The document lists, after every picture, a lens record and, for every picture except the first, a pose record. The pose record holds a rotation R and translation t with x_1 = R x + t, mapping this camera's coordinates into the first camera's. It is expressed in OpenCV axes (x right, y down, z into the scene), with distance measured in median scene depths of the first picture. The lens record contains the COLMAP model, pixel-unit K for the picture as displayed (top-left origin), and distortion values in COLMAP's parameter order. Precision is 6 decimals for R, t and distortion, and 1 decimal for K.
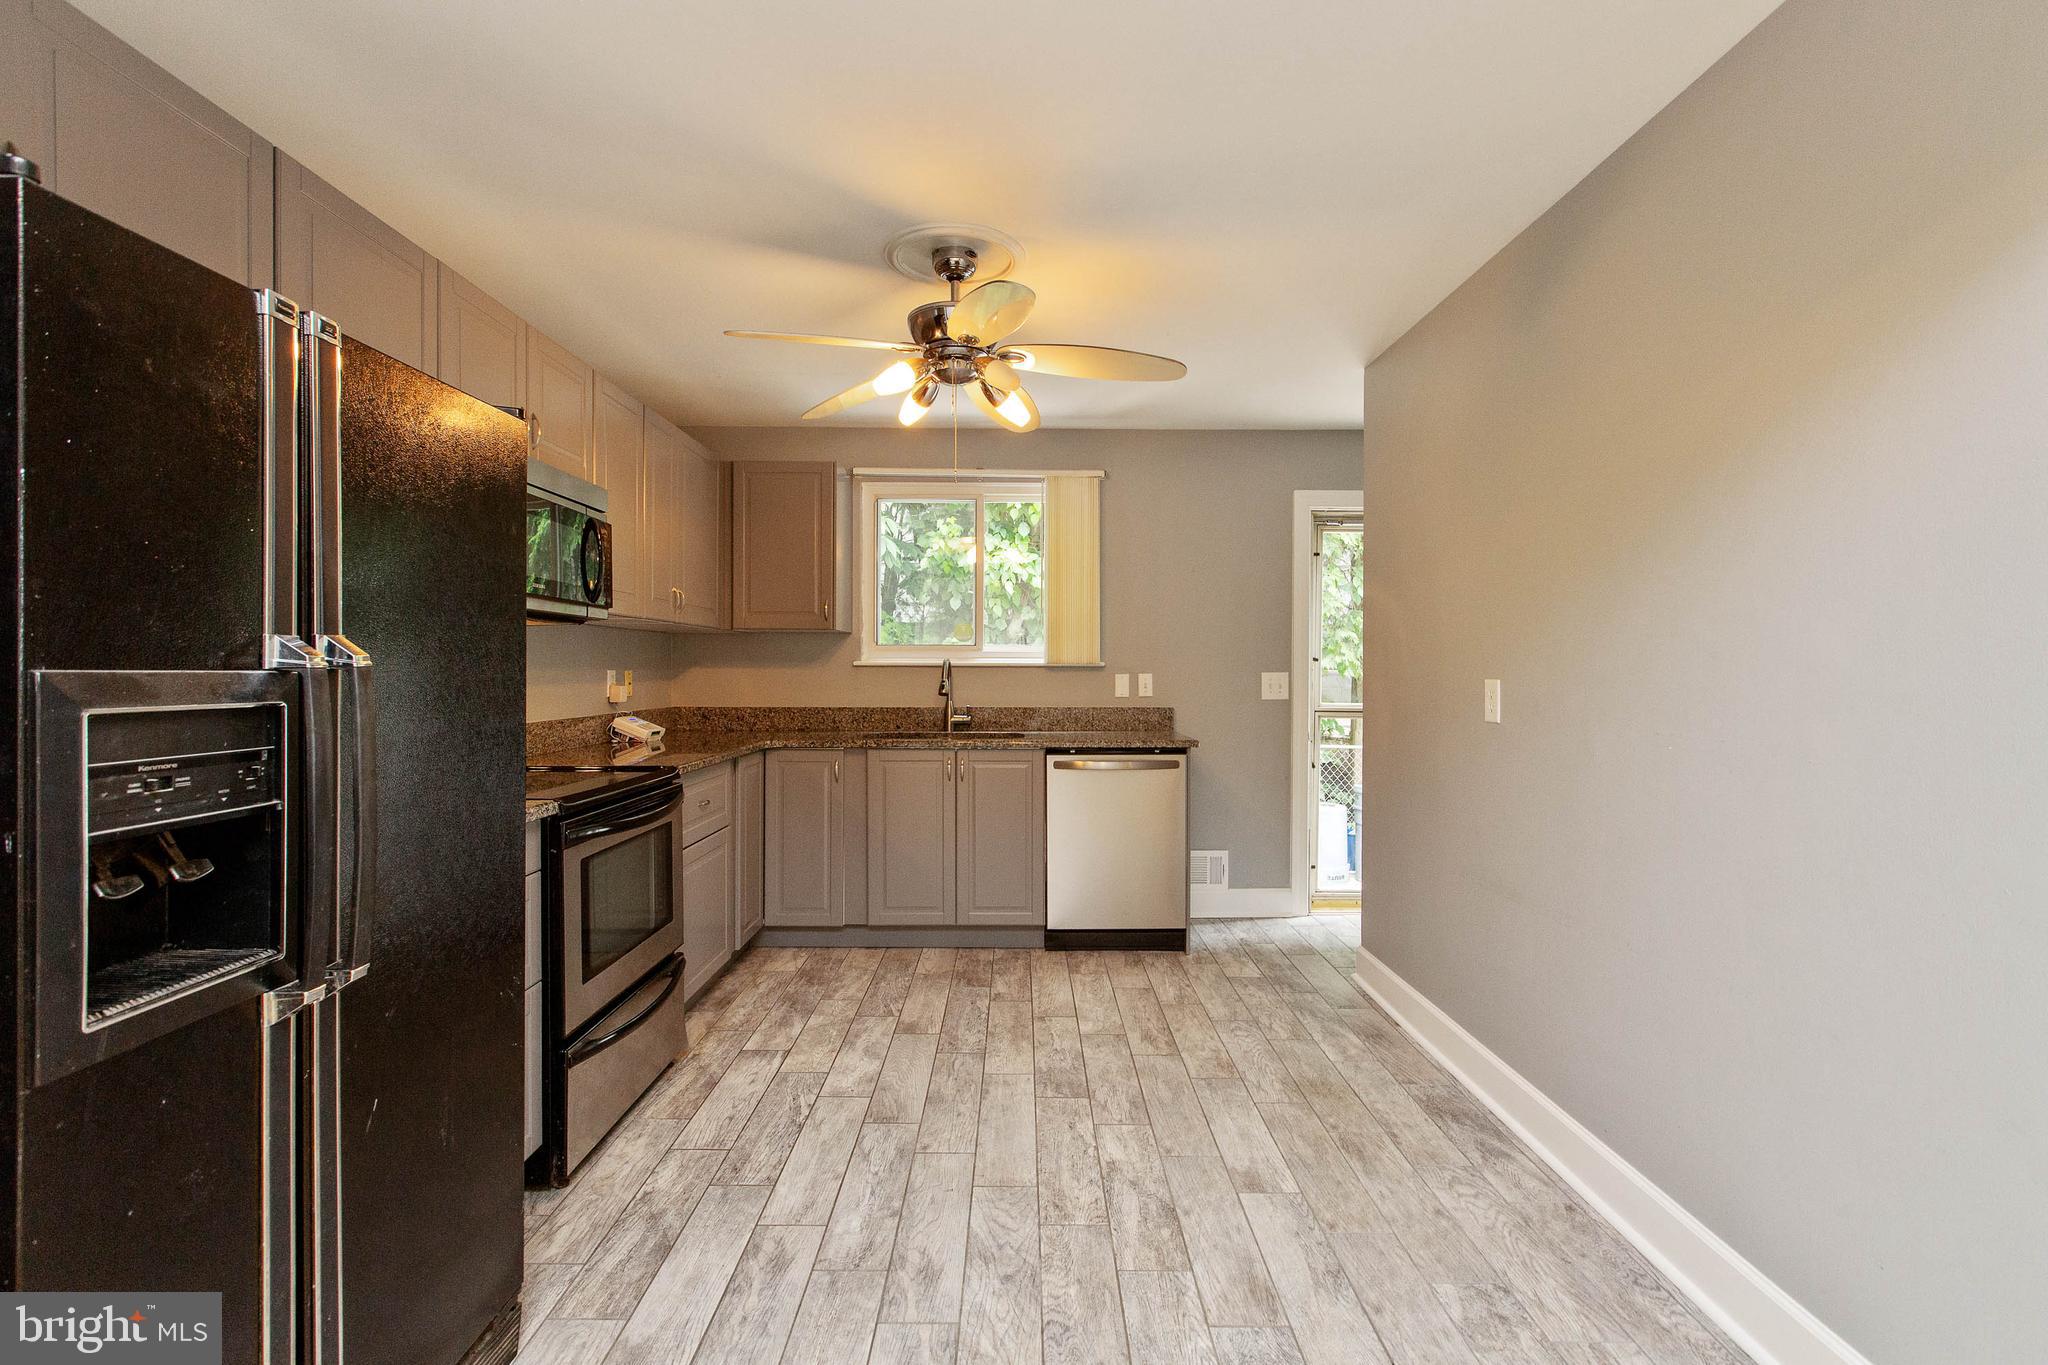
lens RADIAL K [[917.4, 0, 1029.3], [0, 917.4, 671.1], [0, 0, 1]] dist [0.000032, -0.000331]
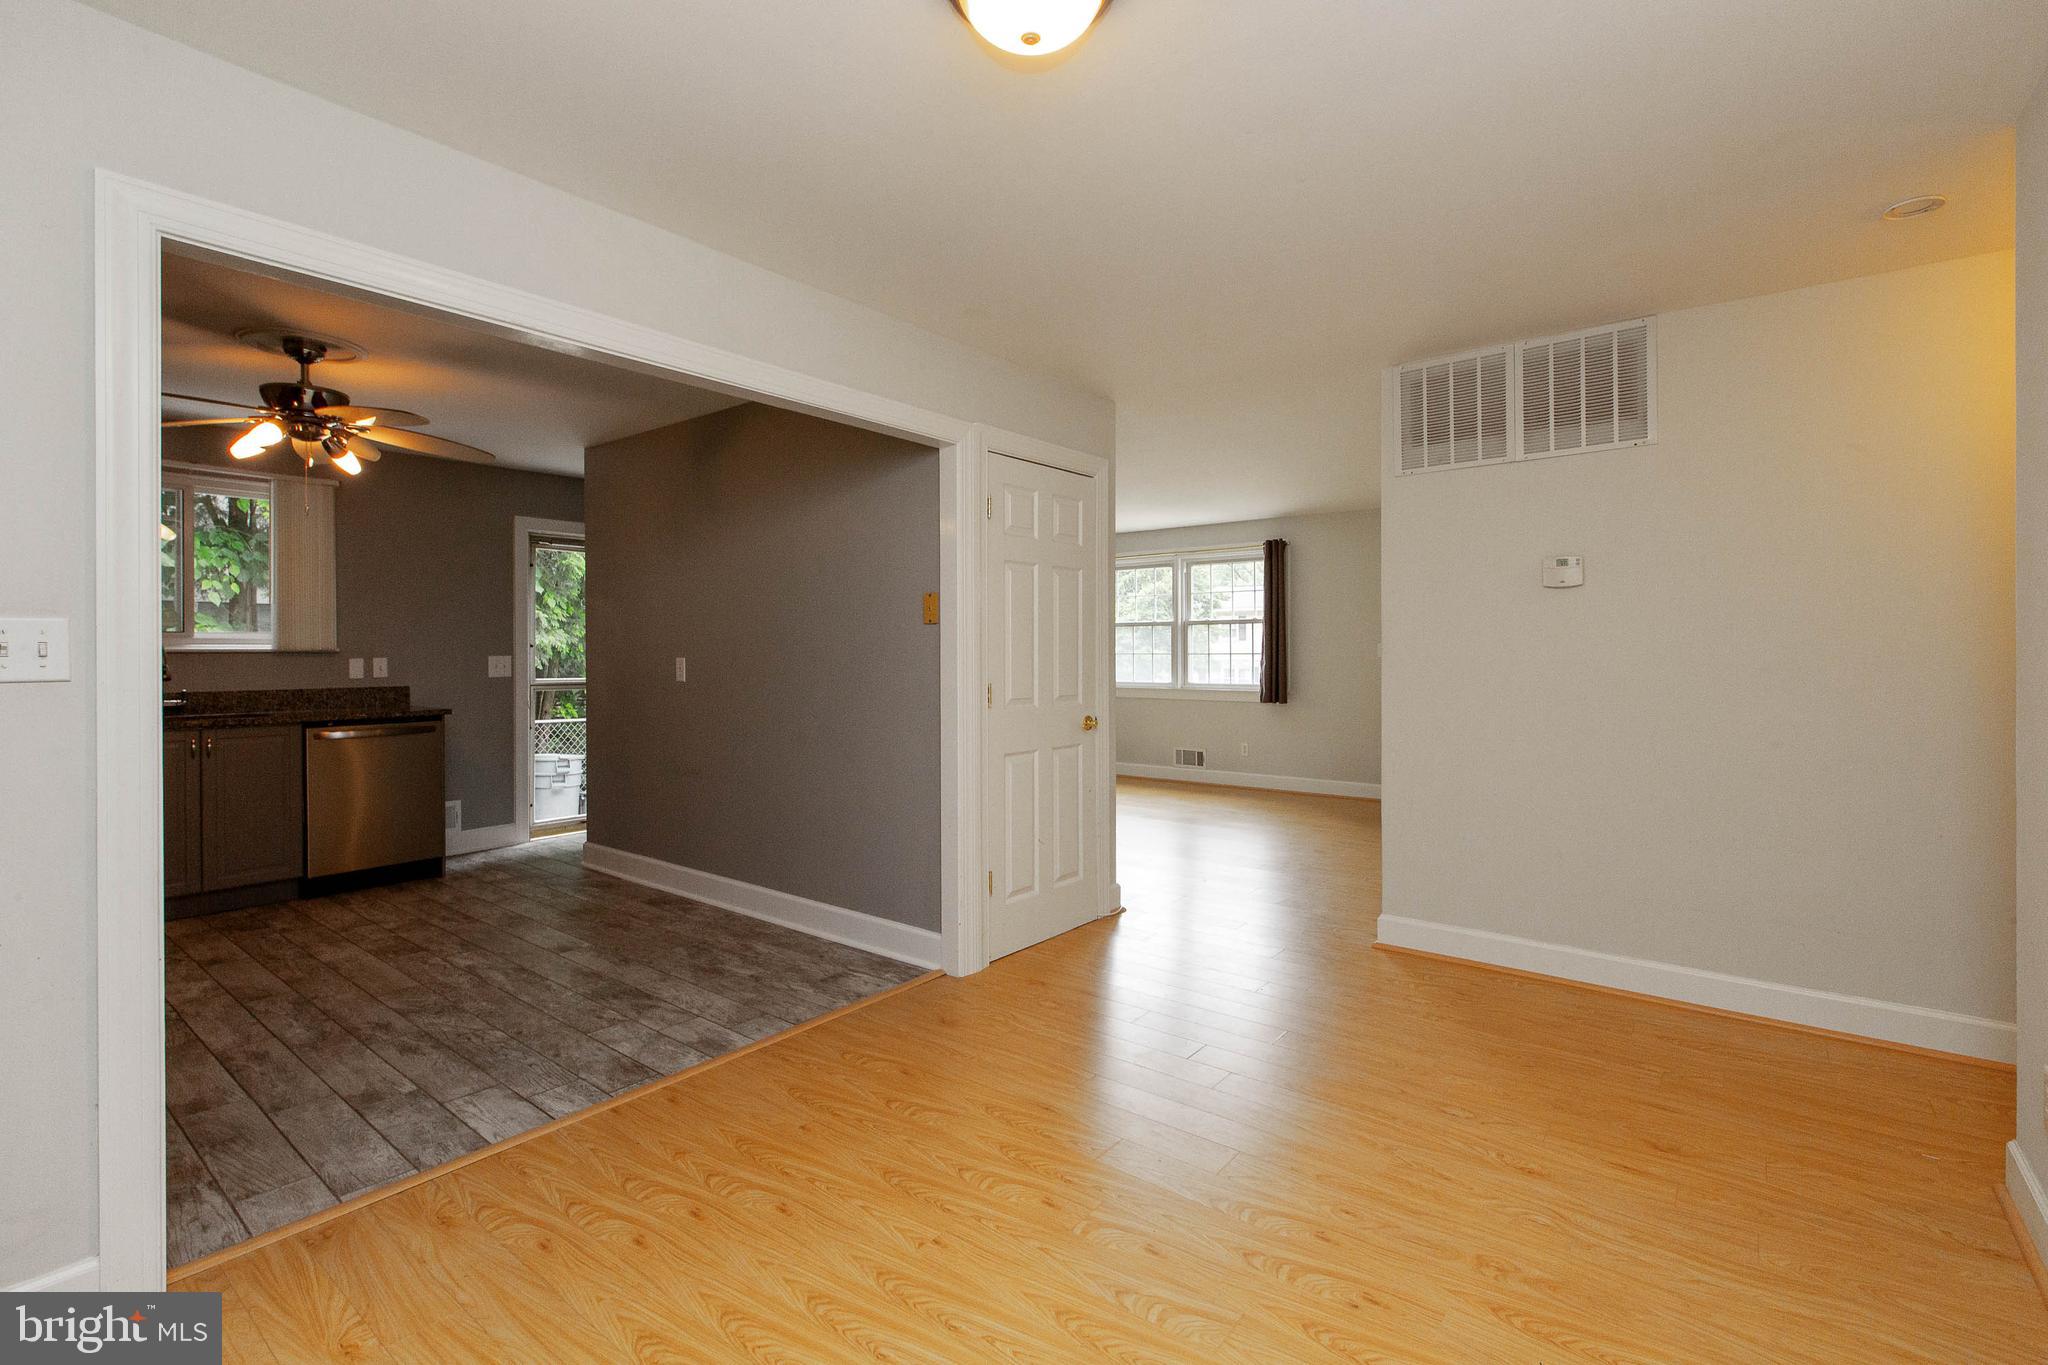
lens RADIAL K [[917.4, 0, 1029.3], [0, 917.4, 671.1], [0, 0, 1]] dist [0.000032, -0.000331]
pose [[0.625774, -0.020407, 0.779737, -0.332628], [0.007483, 0.999769, 0.020159, 0.002796], [-0.779968, -0.006780, 0.625782, -0.465559]]
